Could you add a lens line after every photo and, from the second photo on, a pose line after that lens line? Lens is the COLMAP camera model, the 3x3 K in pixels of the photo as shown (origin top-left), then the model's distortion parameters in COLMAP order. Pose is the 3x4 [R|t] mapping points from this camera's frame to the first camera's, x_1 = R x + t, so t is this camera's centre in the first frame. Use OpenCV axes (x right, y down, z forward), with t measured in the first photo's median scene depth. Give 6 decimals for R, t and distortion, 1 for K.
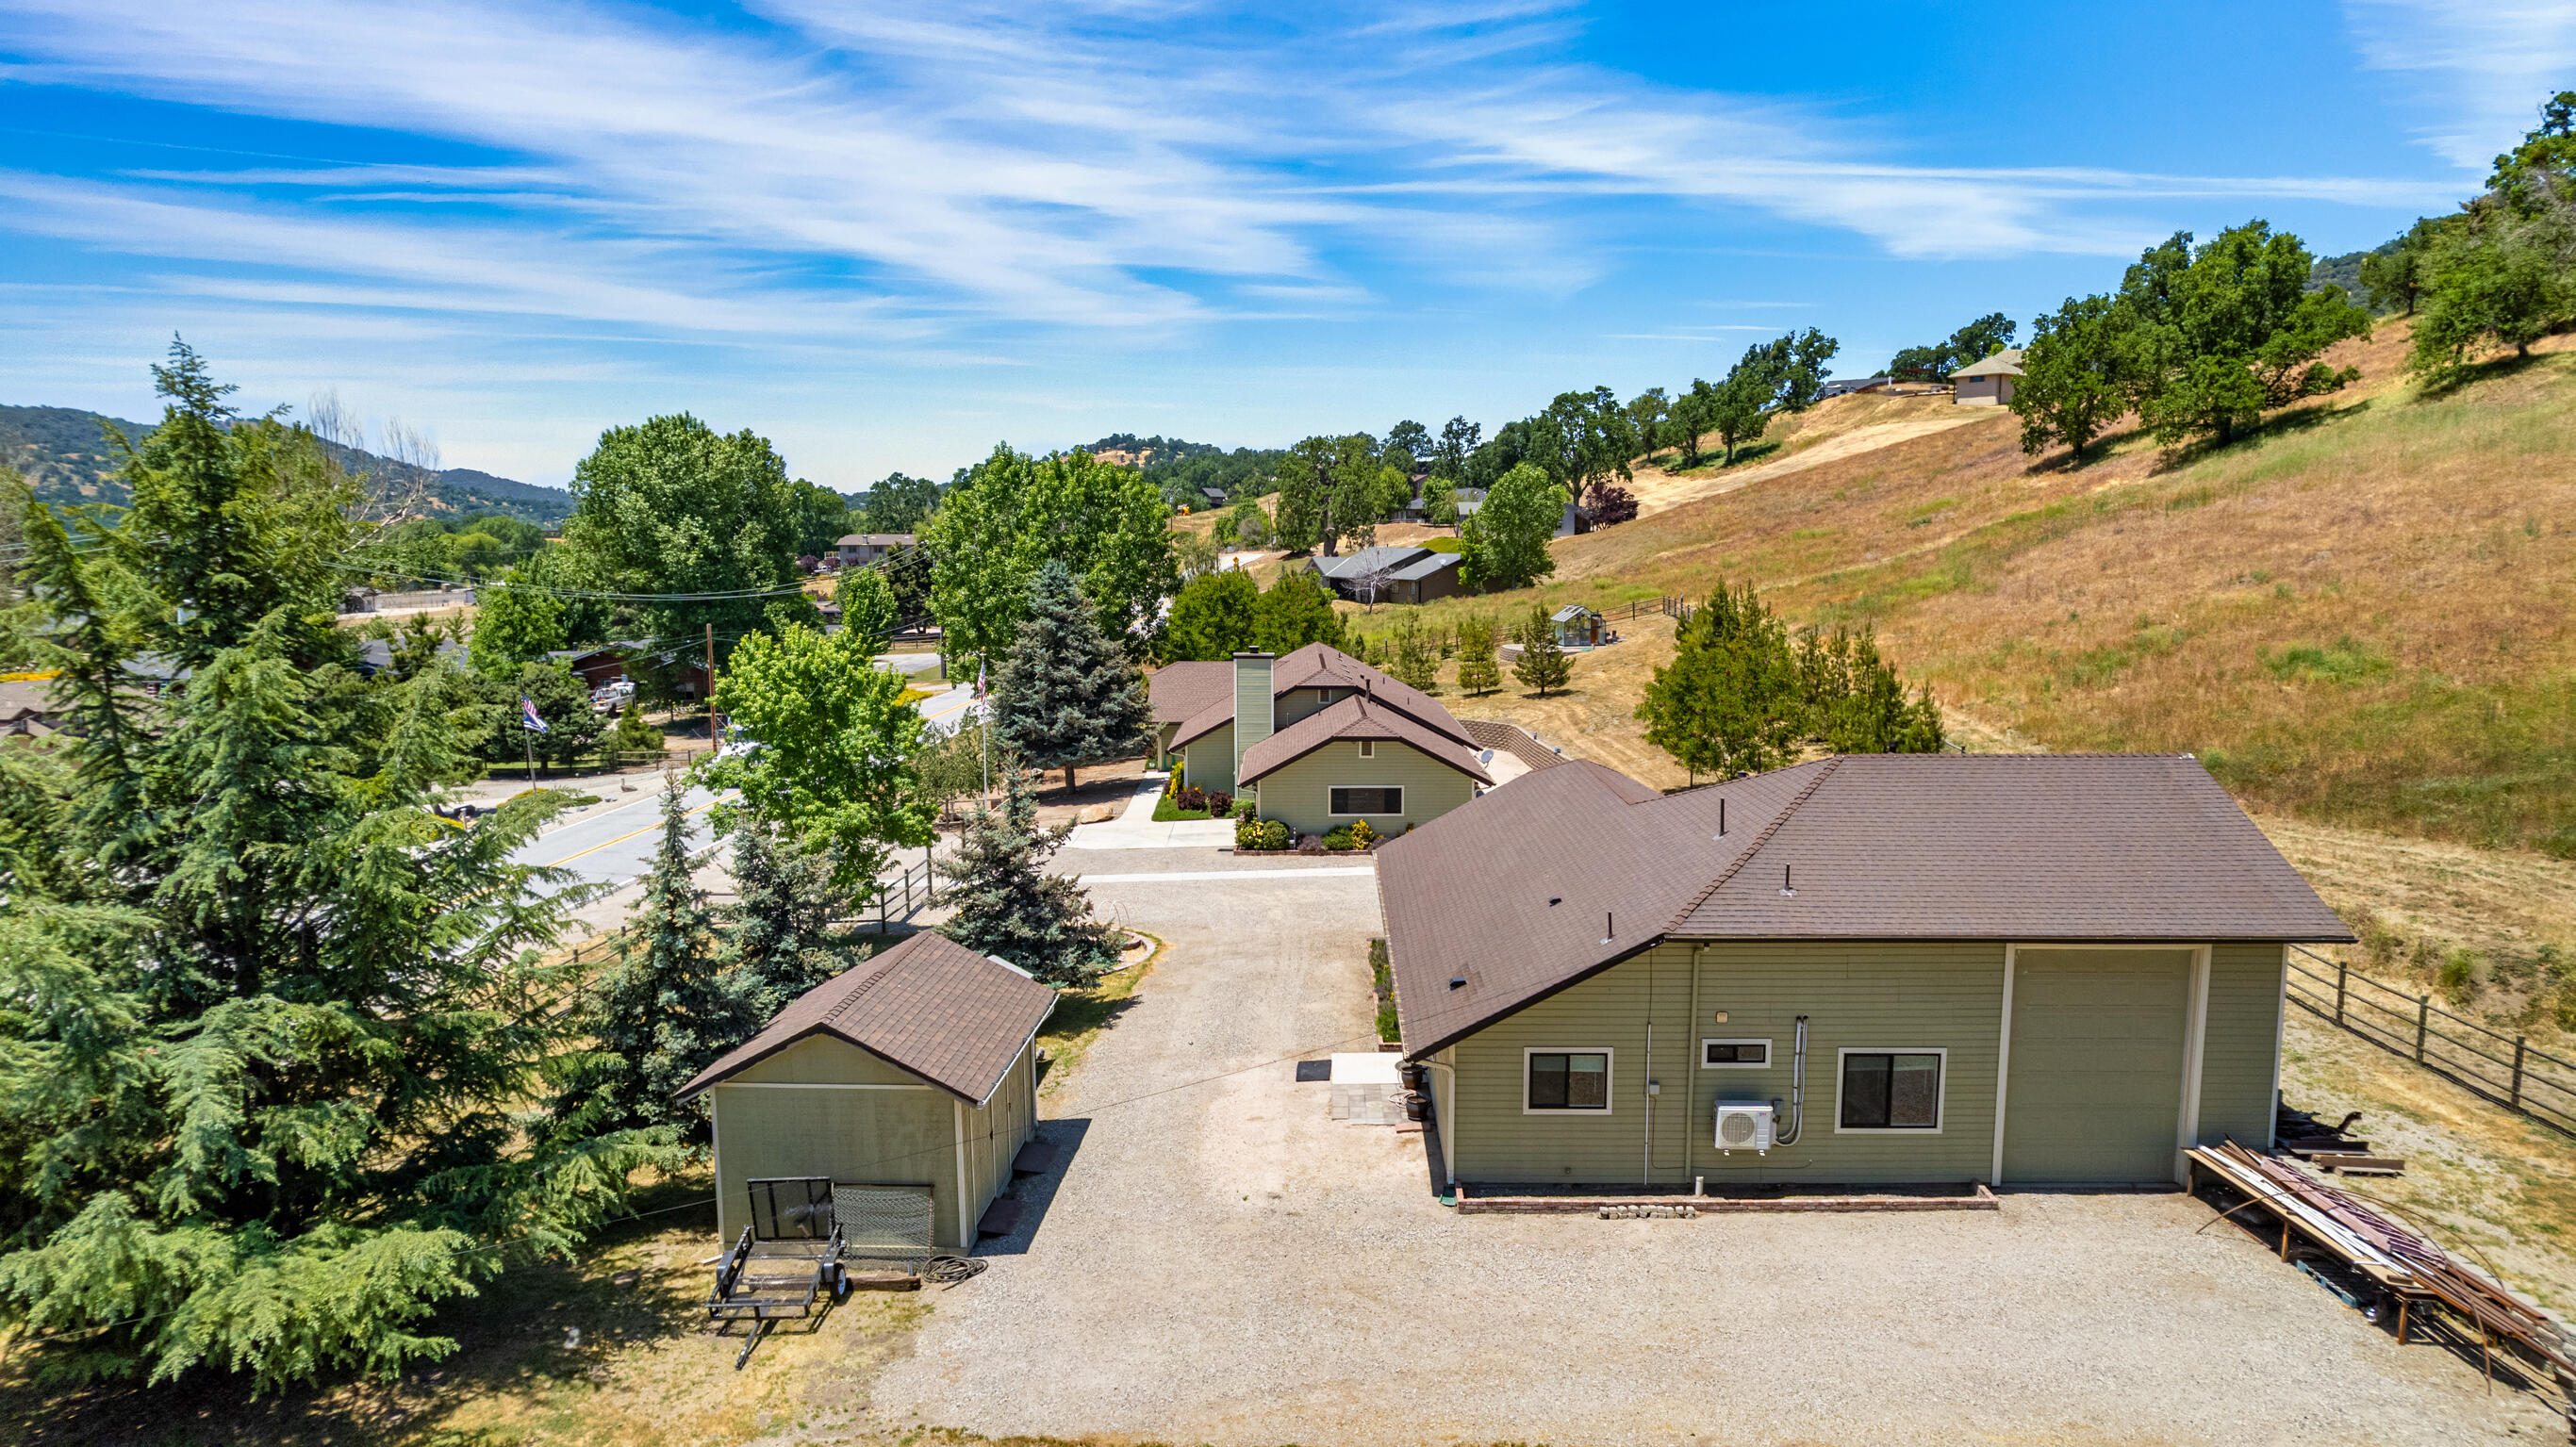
lens RADIAL K [[1640.0, 0, 1295.9], [0, 1640.0, 741.0], [0, 0, 1]] dist [-0.040782, 0.037714]
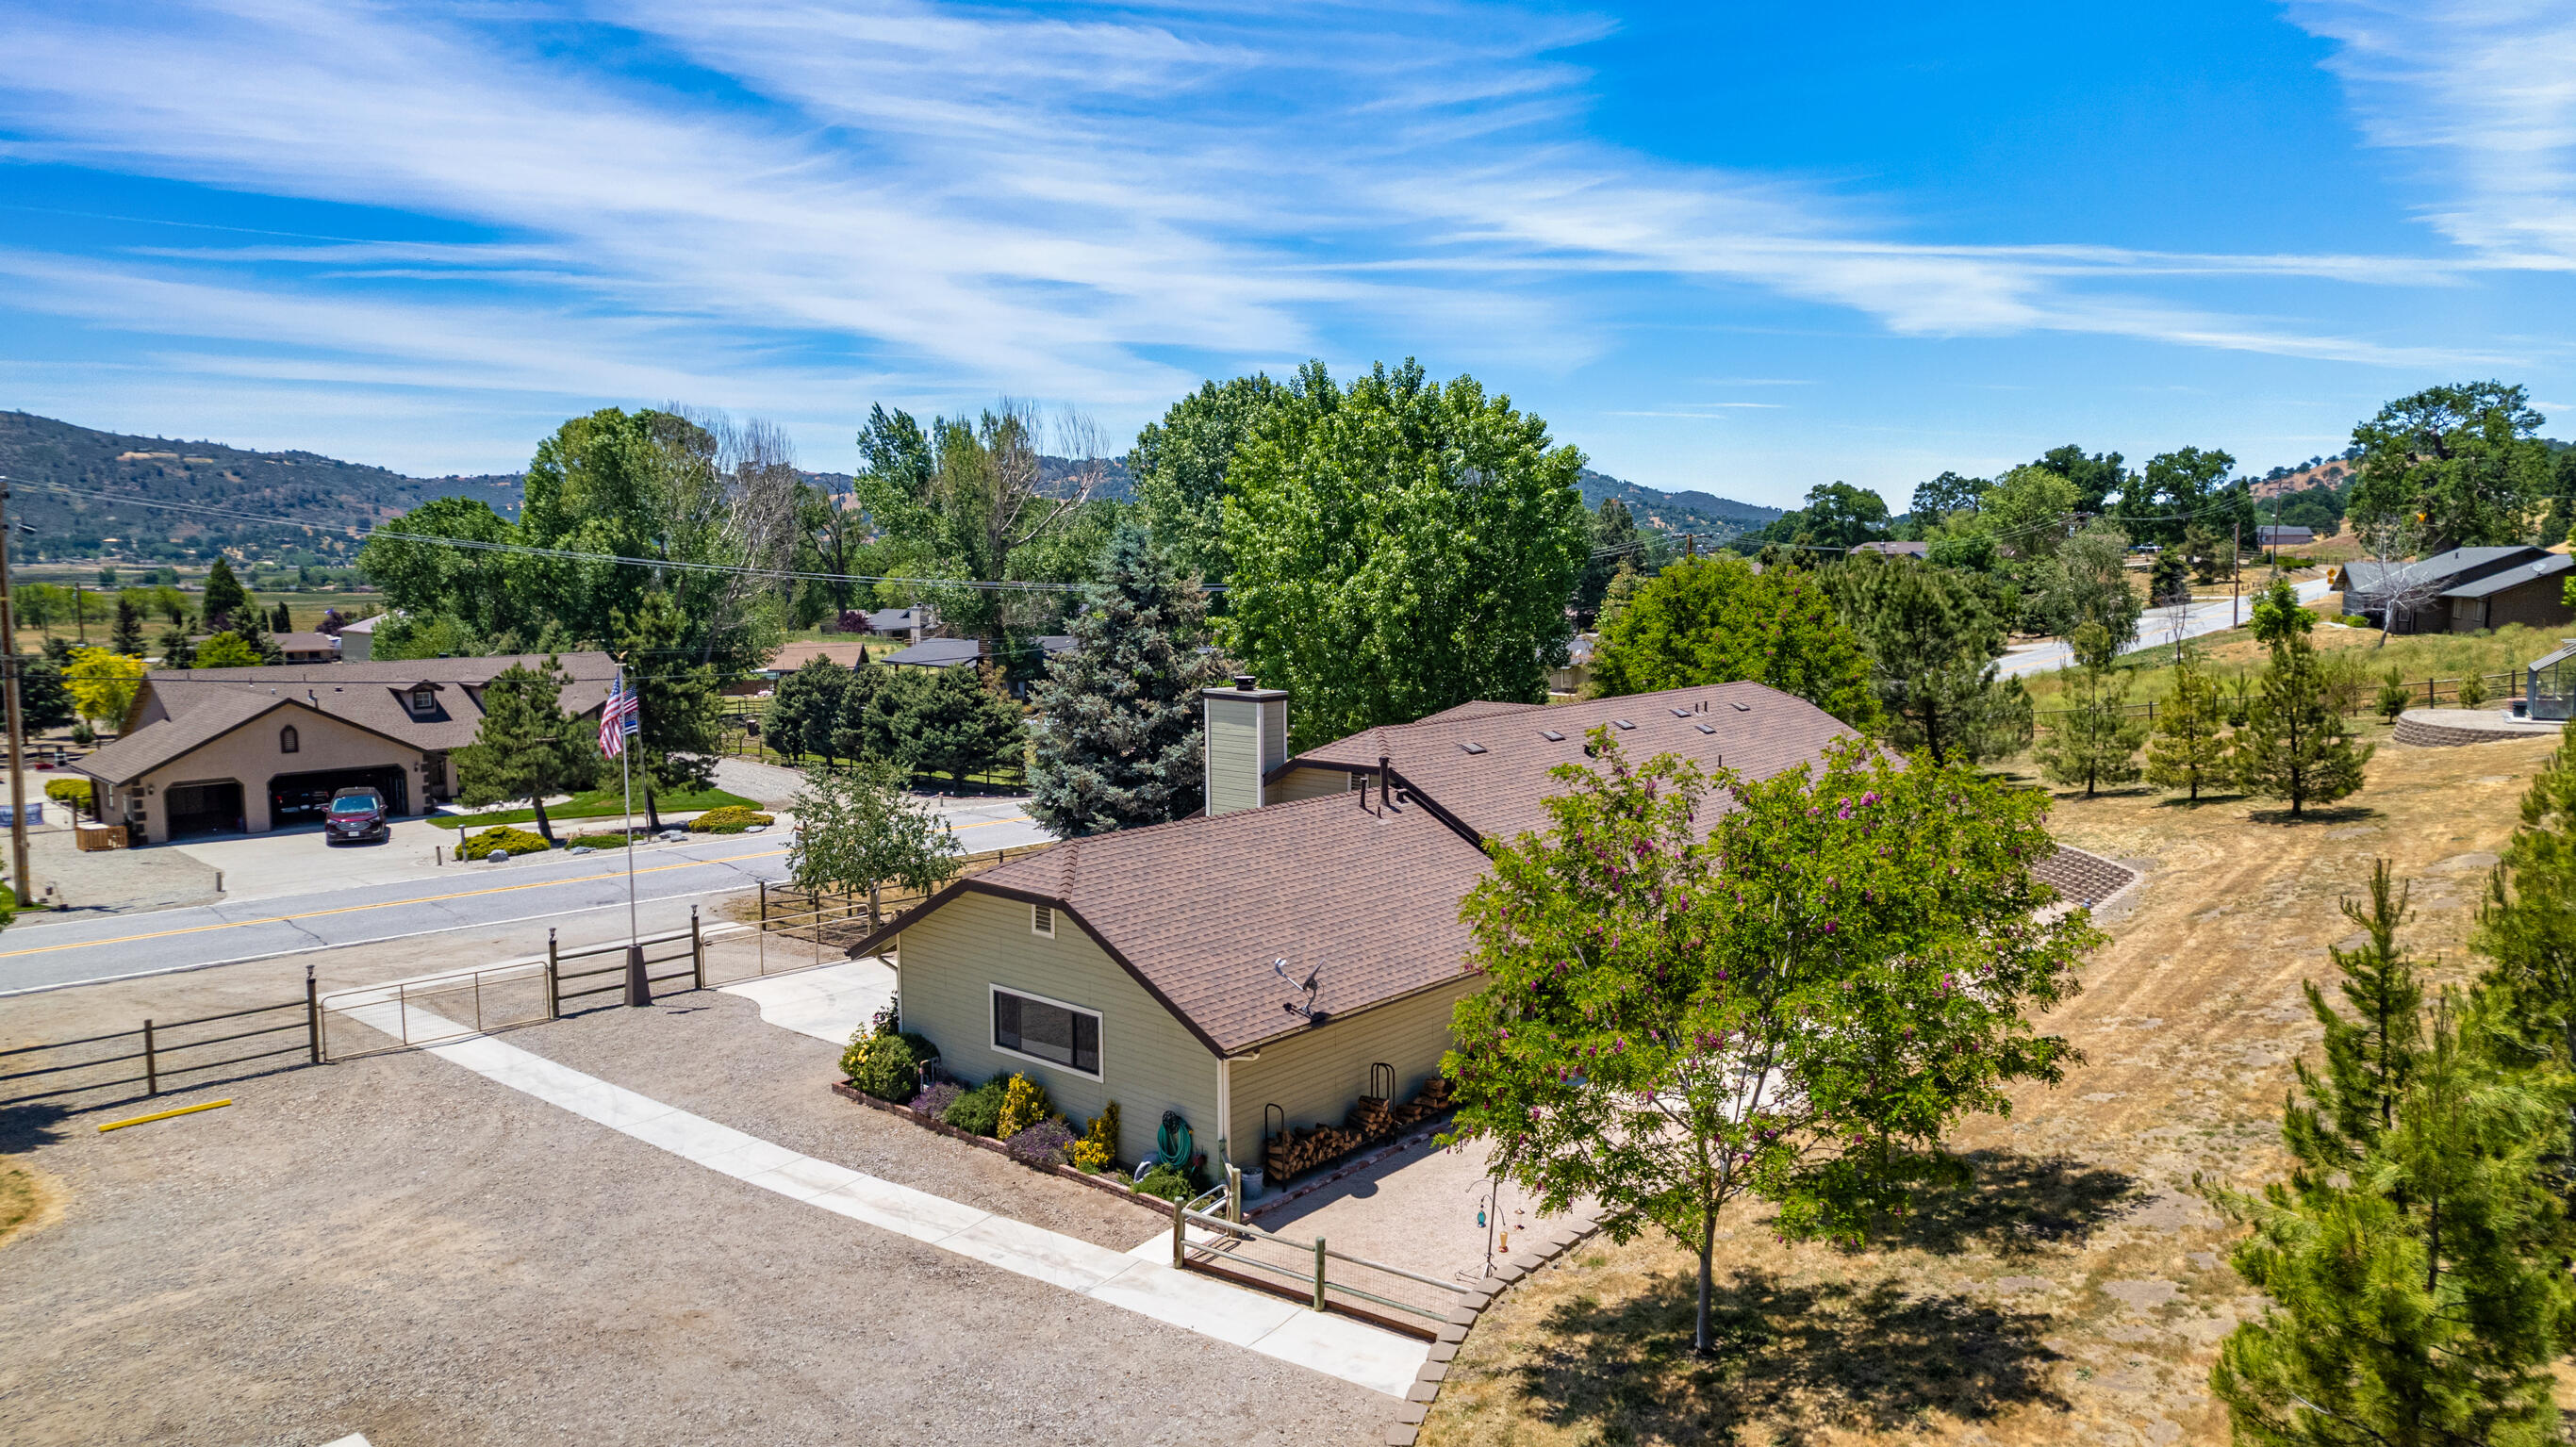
lens RADIAL K [[1640.0, 0, 1295.9], [0, 1640.0, 727.9], [0, 0, 1]] dist [-0.040782, 0.037714]
pose [[0.752314, 0.066982, -0.655391, 0.316856], [-0.079791, 0.996759, 0.010280, -0.046367], [0.653955, 0.044560, 0.755220, 0.586798]]
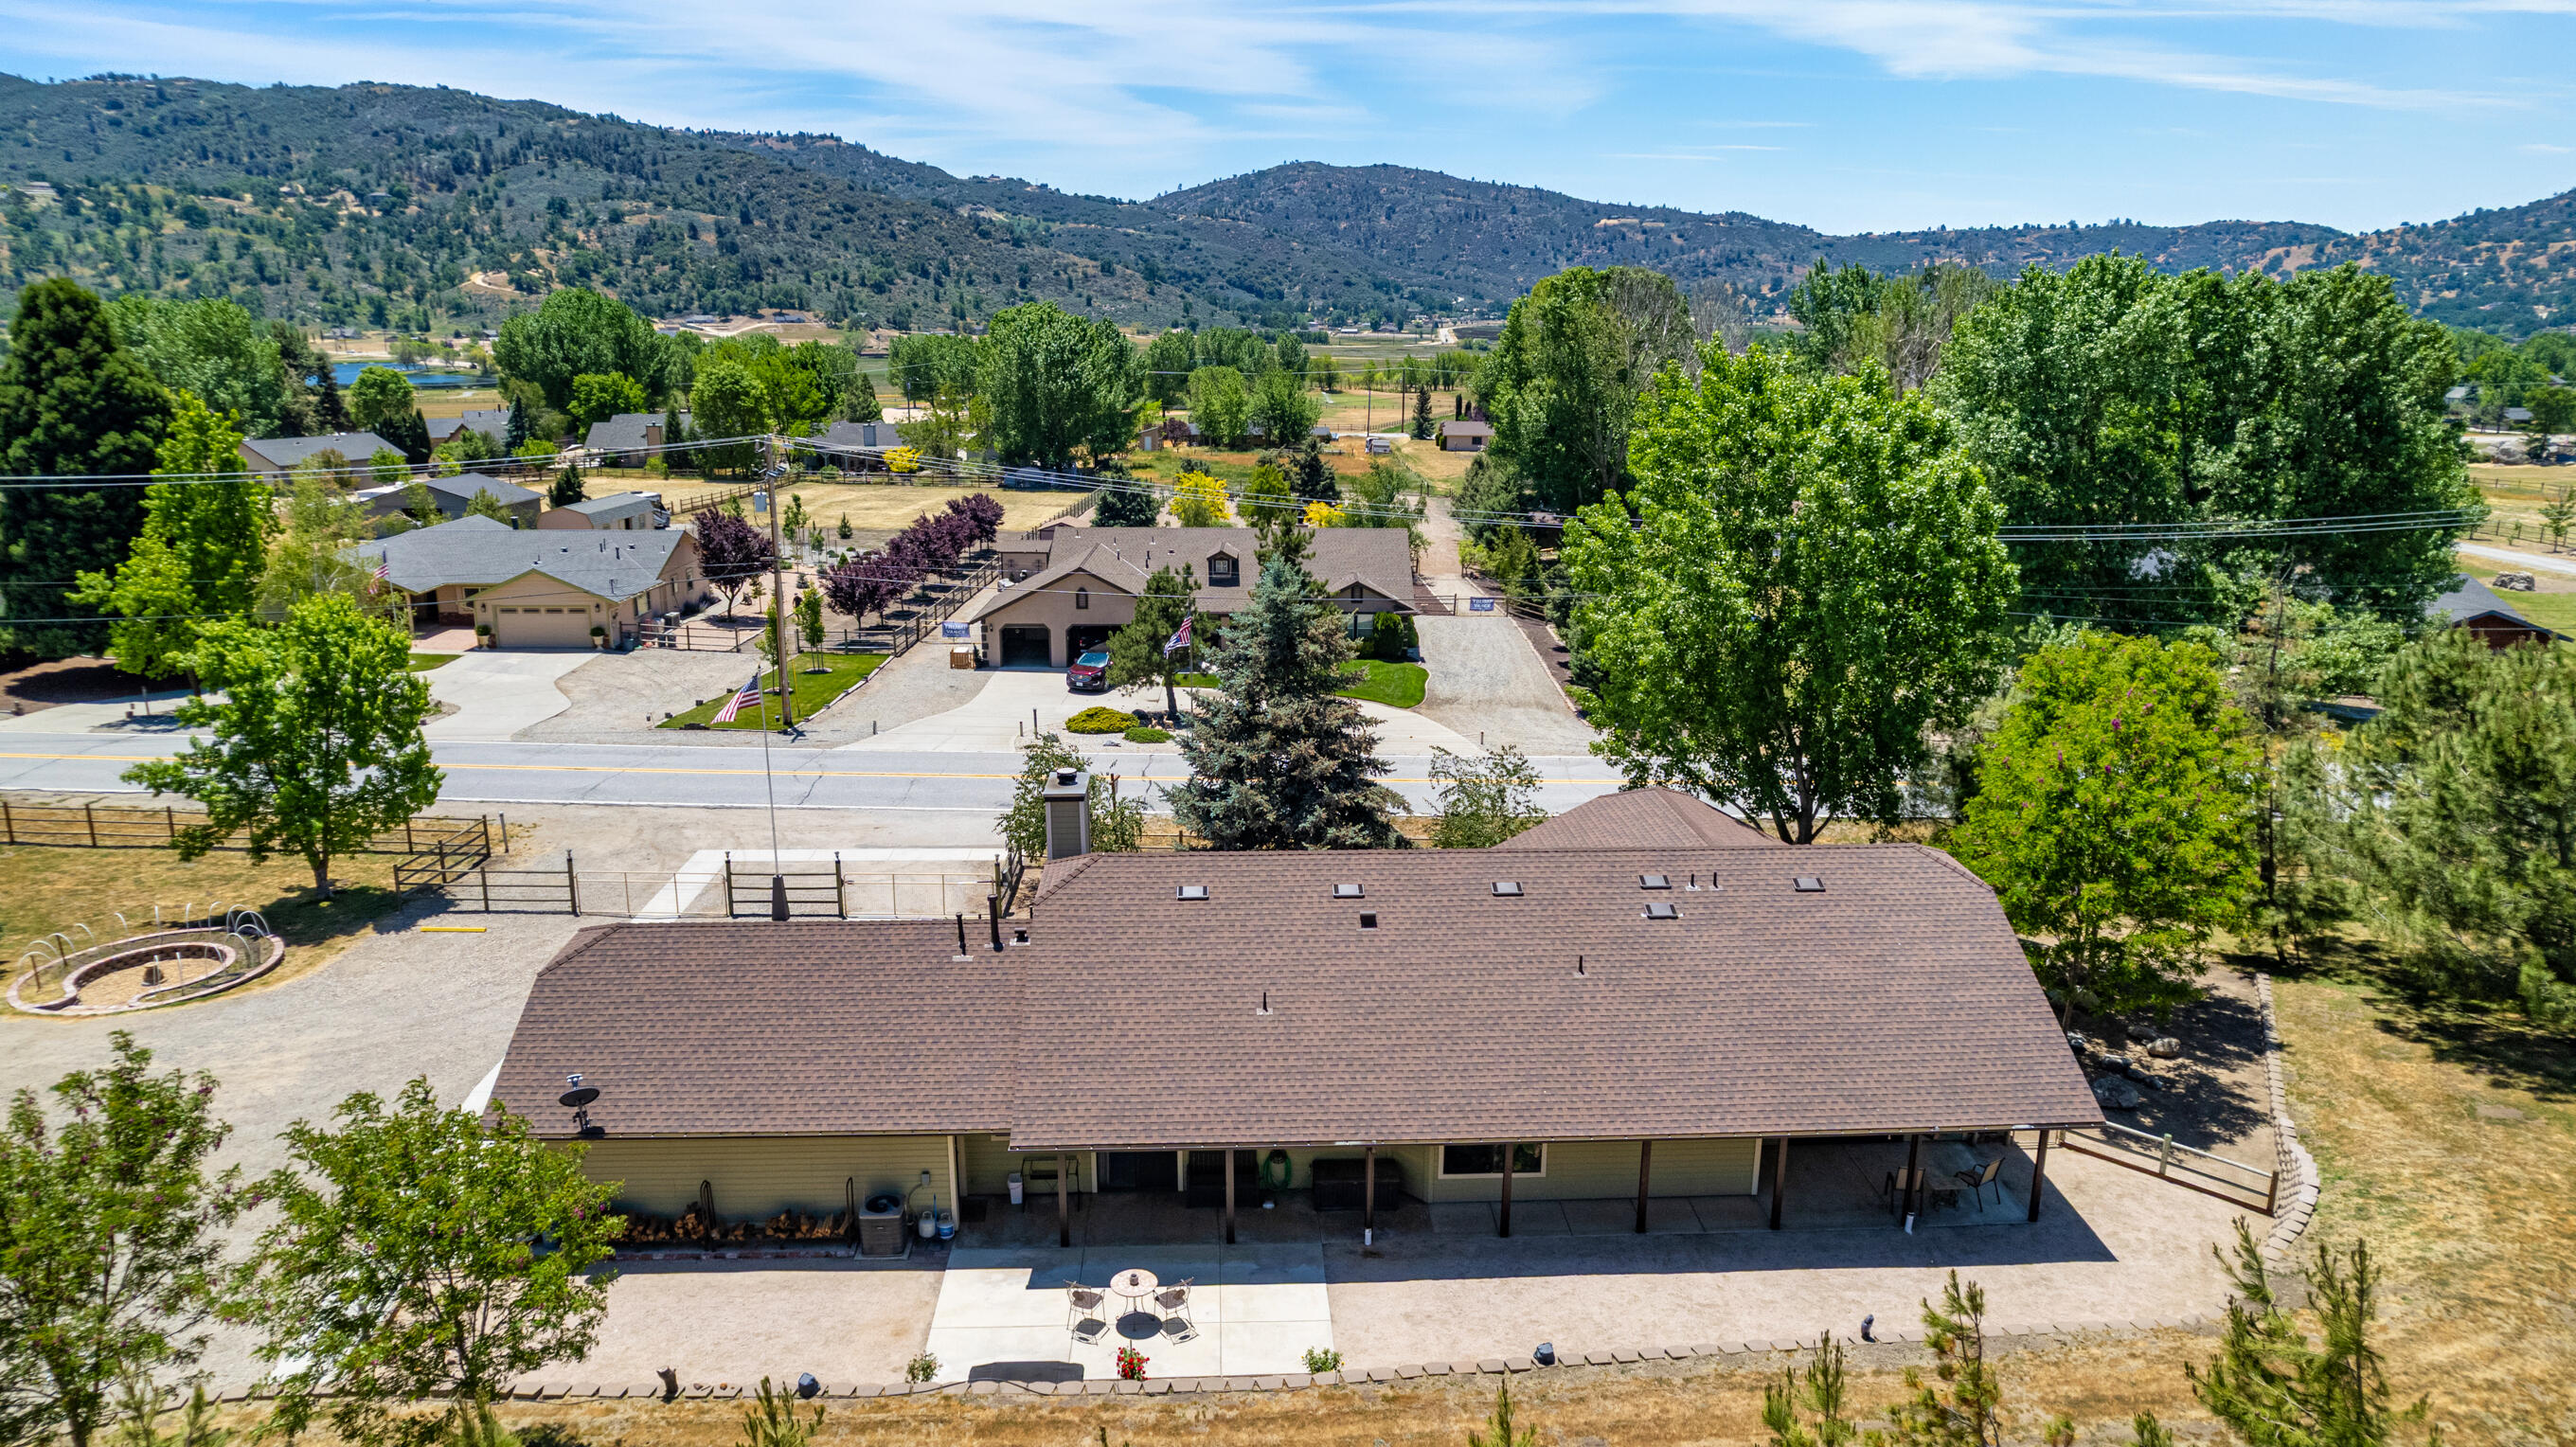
lens RADIAL K [[1640.1, 0, 1278.2], [0, 1640.1, 734.2], [0, 0, 1]] dist [-0.040782, 0.037714]
pose [[0.036817, 0.251087, -0.967264, 0.466683], [-0.126357, 0.961321, 0.244734, -0.189233], [0.991301, 0.113210, 0.067119, 0.948886]]
